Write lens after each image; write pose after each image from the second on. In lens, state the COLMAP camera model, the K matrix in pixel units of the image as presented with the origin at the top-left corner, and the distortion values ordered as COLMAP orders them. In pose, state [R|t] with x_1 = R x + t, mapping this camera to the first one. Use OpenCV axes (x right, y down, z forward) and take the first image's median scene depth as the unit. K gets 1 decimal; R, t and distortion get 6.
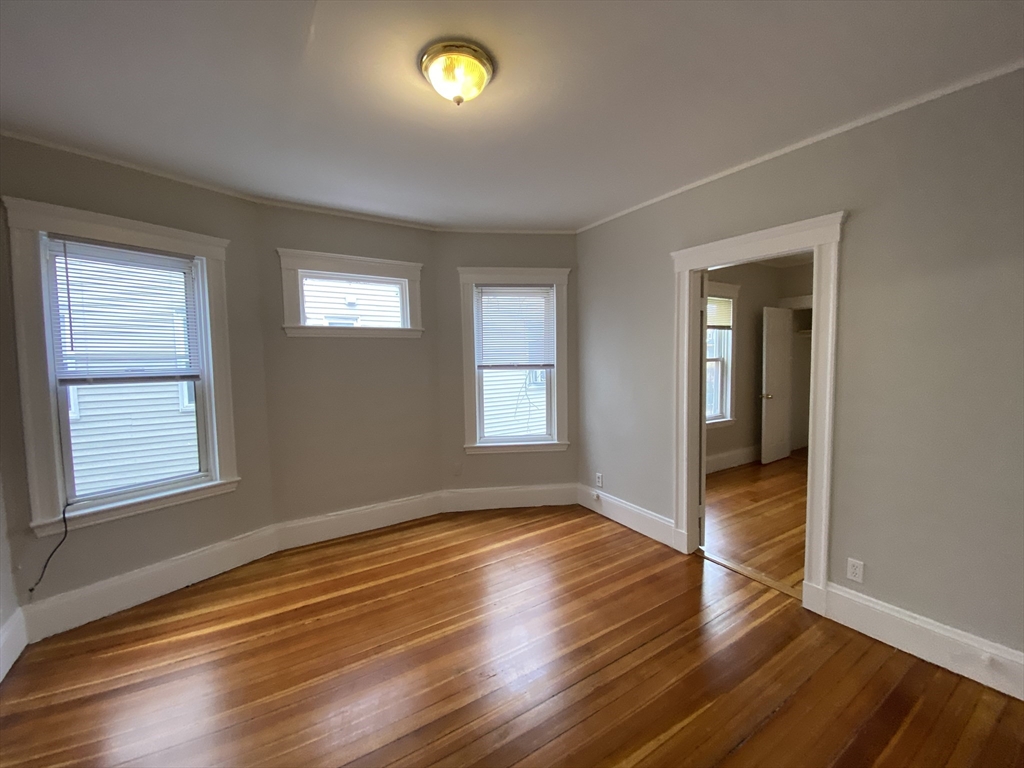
lens RADIAL K [[415.6, 0, 513.2], [0, 415.6, 380.9], [0, 0, 1]] dist [0.036548, -0.031978]
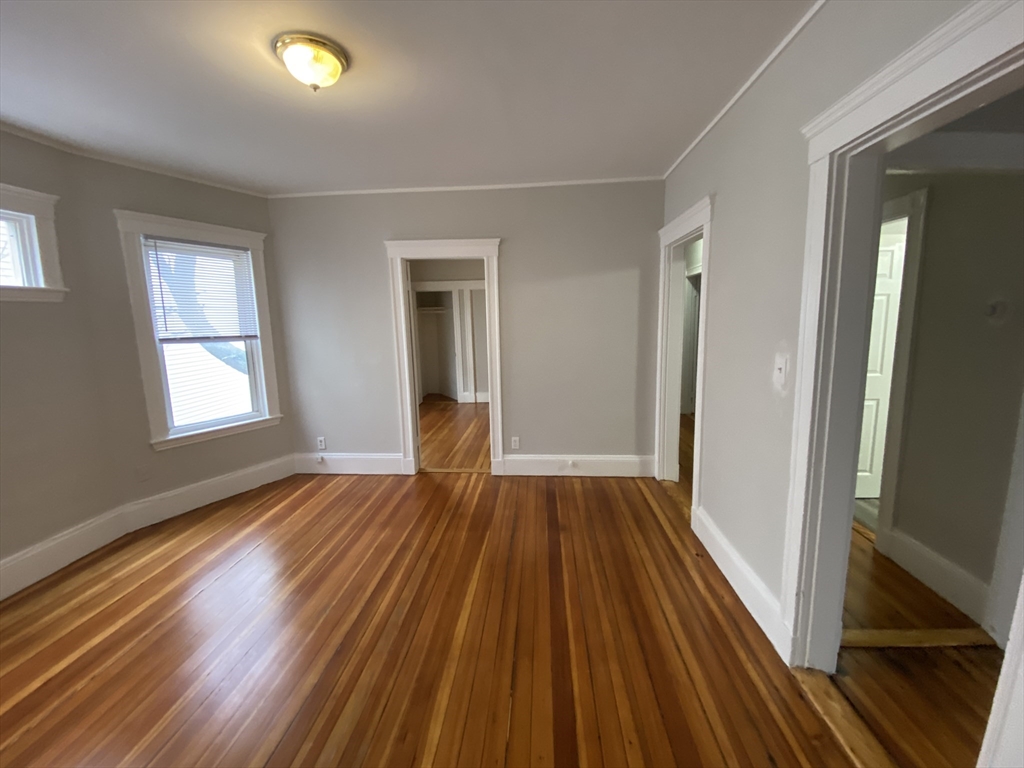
lens RADIAL K [[415.6, 0, 513.2], [0, 415.6, 380.9], [0, 0, 1]] dist [0.036548, -0.031978]
pose [[0.582548, -0.110467, 0.805254, -0.358730], [0.064879, 0.993880, 0.089408, 0.015700], [-0.810202, 0.000160, 0.586150, -0.024850]]
